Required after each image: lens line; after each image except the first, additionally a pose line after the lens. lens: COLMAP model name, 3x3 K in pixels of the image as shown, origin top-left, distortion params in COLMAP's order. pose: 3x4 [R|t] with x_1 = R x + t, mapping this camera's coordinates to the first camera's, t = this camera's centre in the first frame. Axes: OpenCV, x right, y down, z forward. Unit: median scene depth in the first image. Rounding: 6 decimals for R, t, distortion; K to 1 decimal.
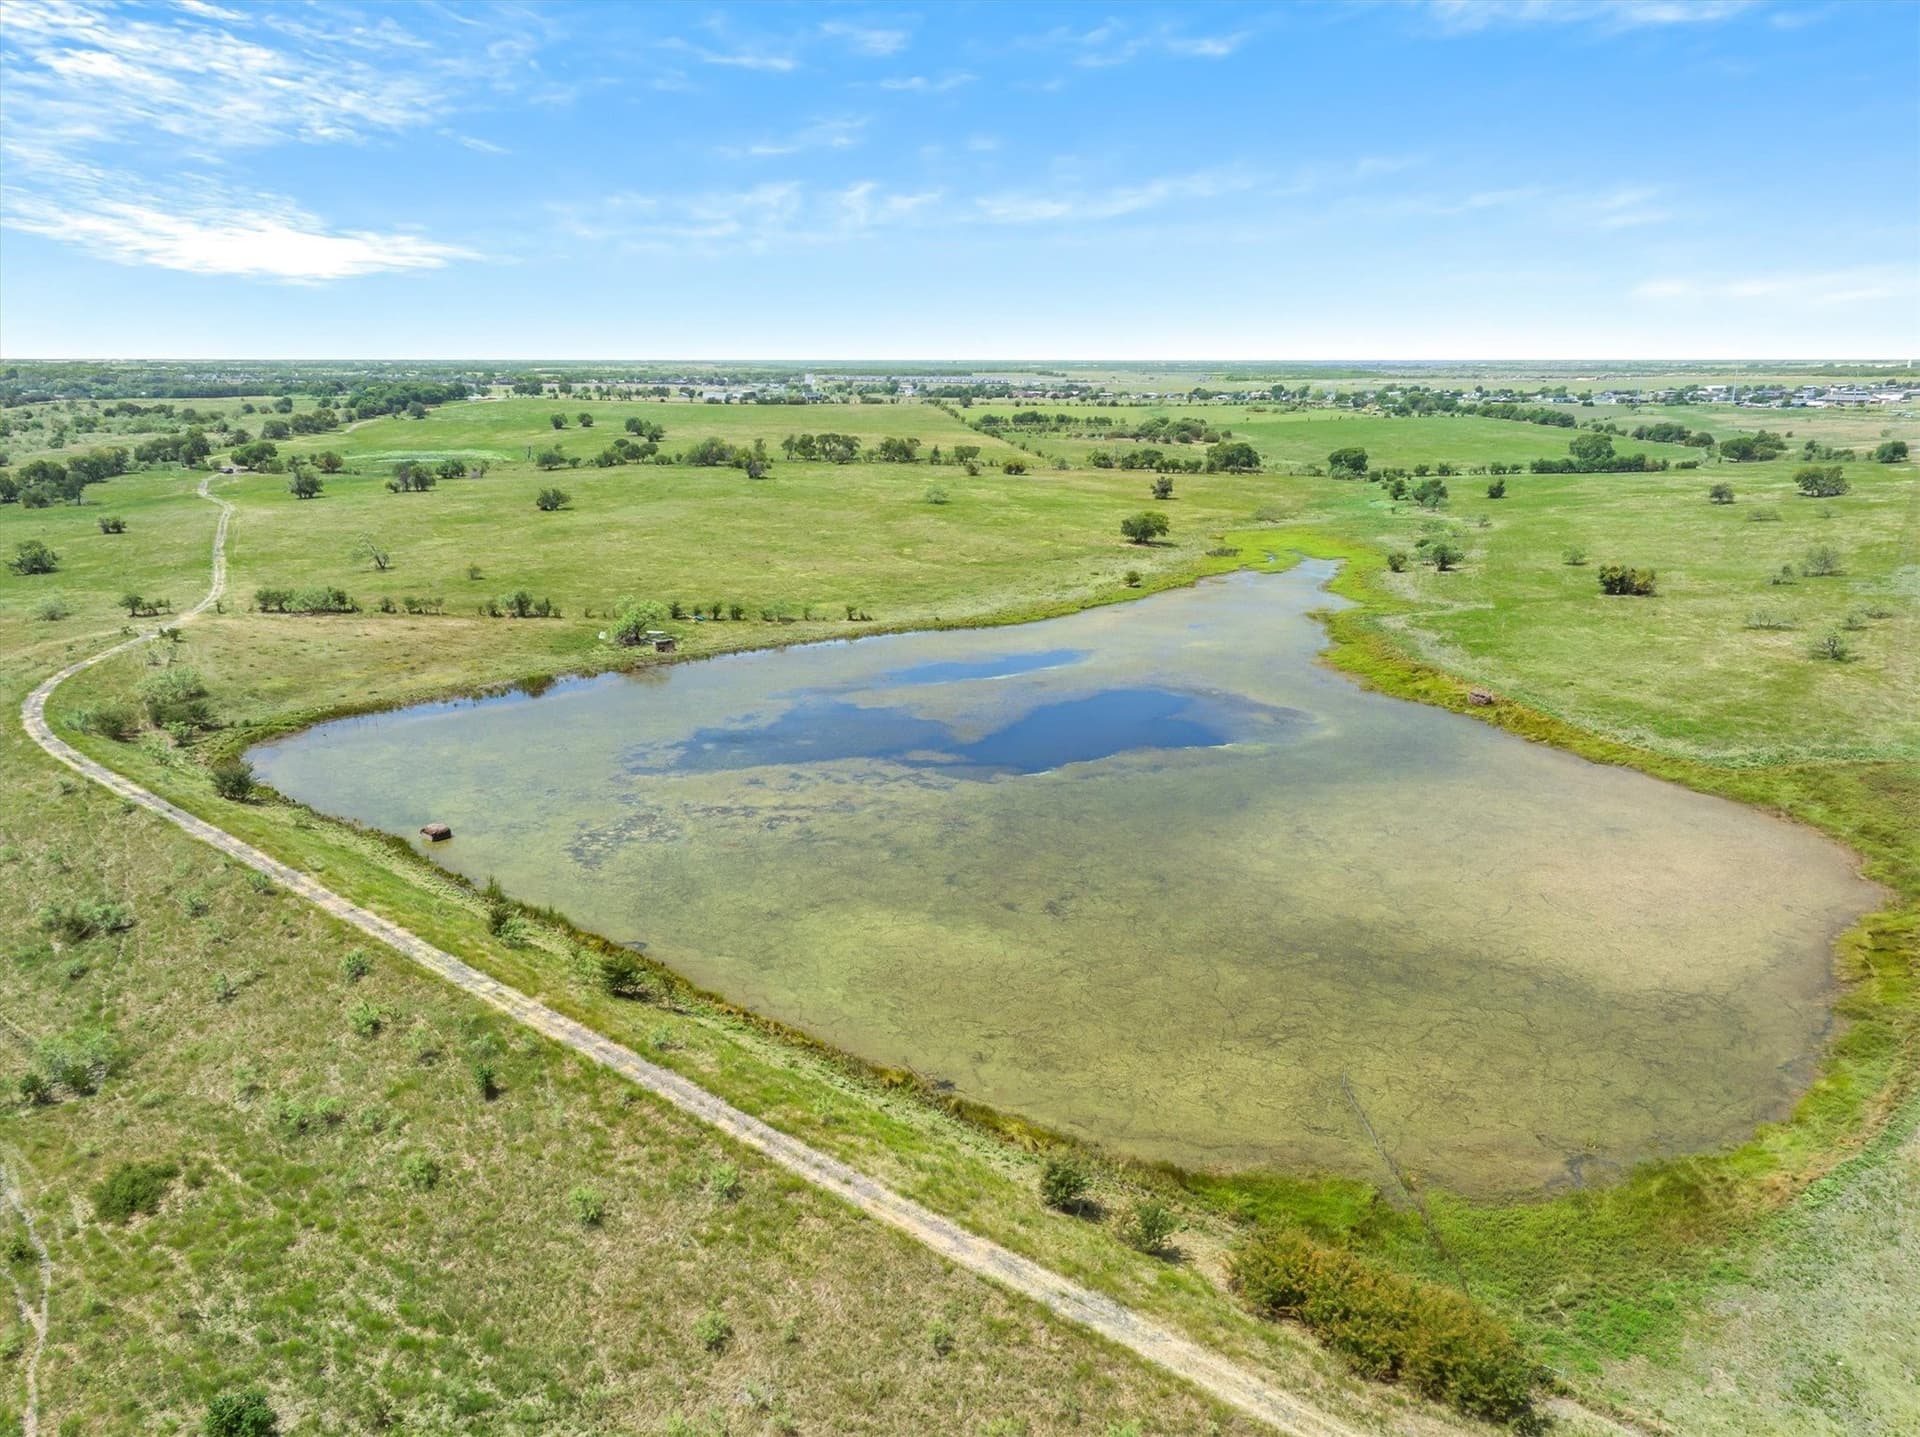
lens RADIAL K [[1318.3, 0, 973.5], [0, 1318.3, 722.1], [0, 0, 1]] dist [-0.007123, -0.018895]
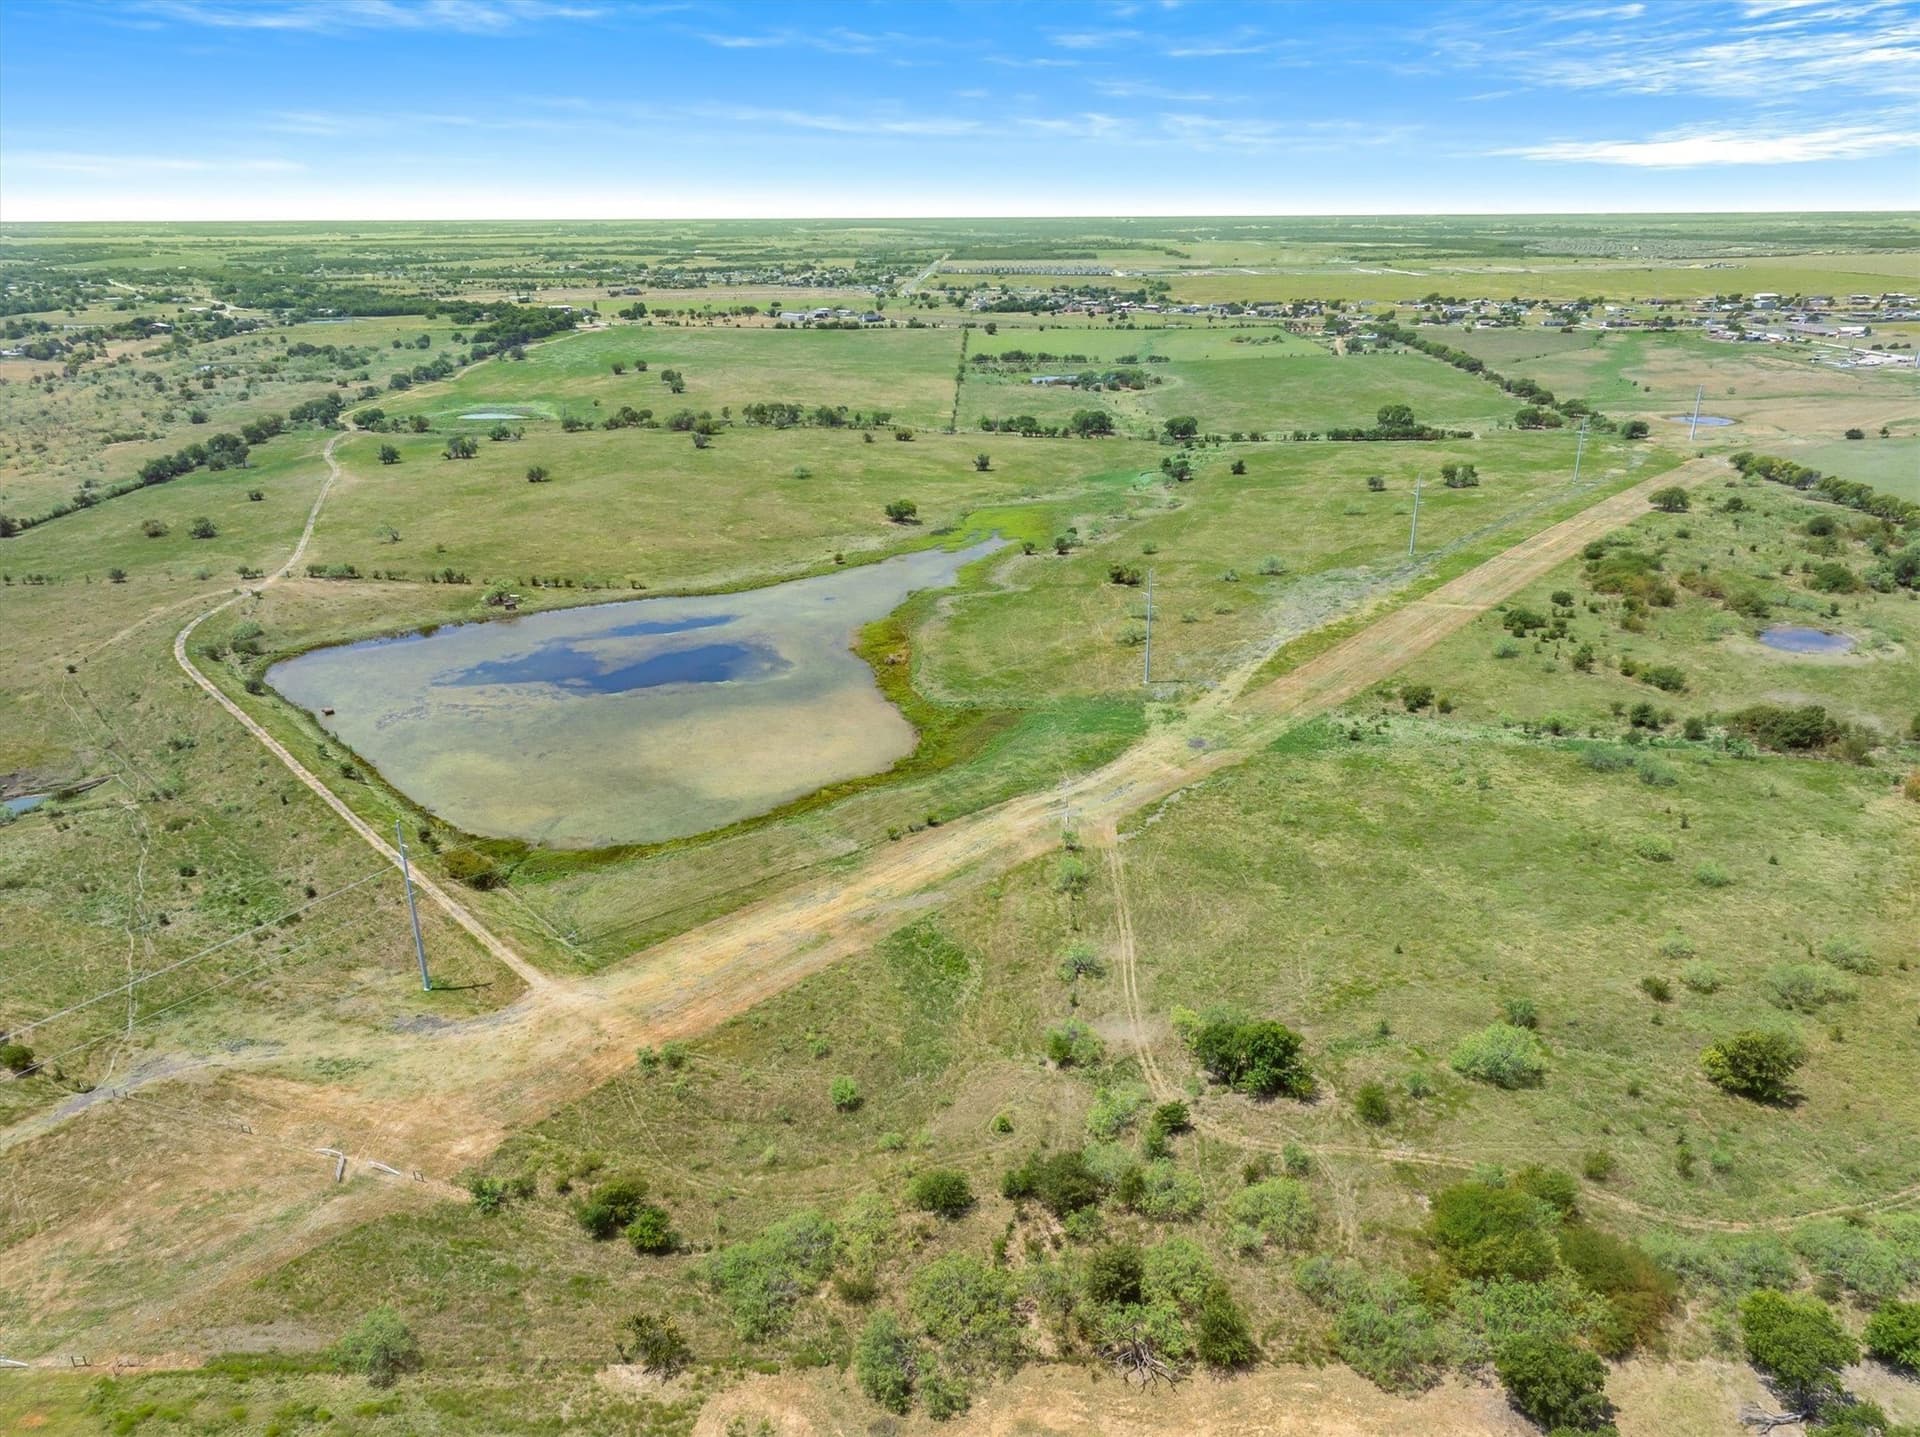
lens RADIAL K [[1313.5, 0, 991.0], [0, 1313.5, 720.6], [0, 0, 1]] dist [0.014197, -0.041409]
pose [[0.990829, 0.044491, -0.127584, 0.784166], [-0.030558, 0.993555, 0.109156, -0.141718], [0.131618, -0.104256, 0.985803, -0.855569]]
